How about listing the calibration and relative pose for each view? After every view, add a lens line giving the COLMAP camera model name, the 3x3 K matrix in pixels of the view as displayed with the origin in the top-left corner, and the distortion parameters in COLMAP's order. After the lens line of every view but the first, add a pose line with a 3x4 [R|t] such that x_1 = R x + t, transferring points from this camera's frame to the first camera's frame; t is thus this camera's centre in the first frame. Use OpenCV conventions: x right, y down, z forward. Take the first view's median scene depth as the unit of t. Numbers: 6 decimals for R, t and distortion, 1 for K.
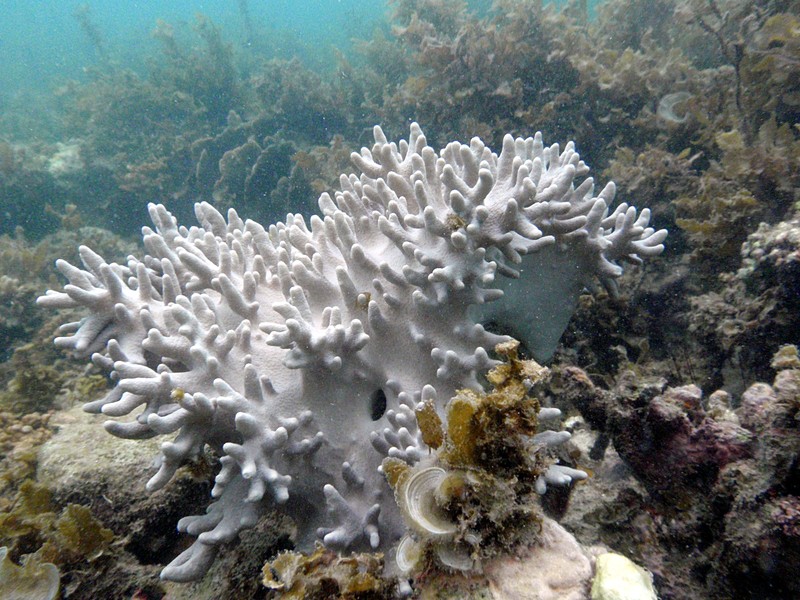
lens RADIAL K [[885.5, 0, 400.0], [0, 885.5, 300.0], [0, 0, 1]] dist [0.160378, 0.385094]
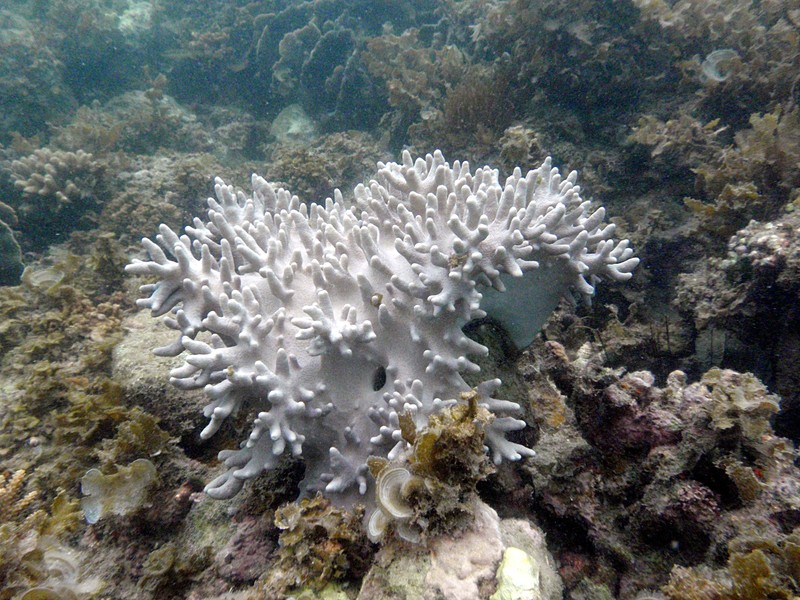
lens RADIAL K [[885.5, 0, 400.0], [0, 885.5, 300.0], [0, 0, 1]] dist [0.160378, 0.385094]
pose [[0.991369, 0.126156, -0.035656, 0.032353], [-0.118176, 0.977709, 0.173548, -0.199018], [0.056755, -0.167836, 0.984180, -0.206266]]
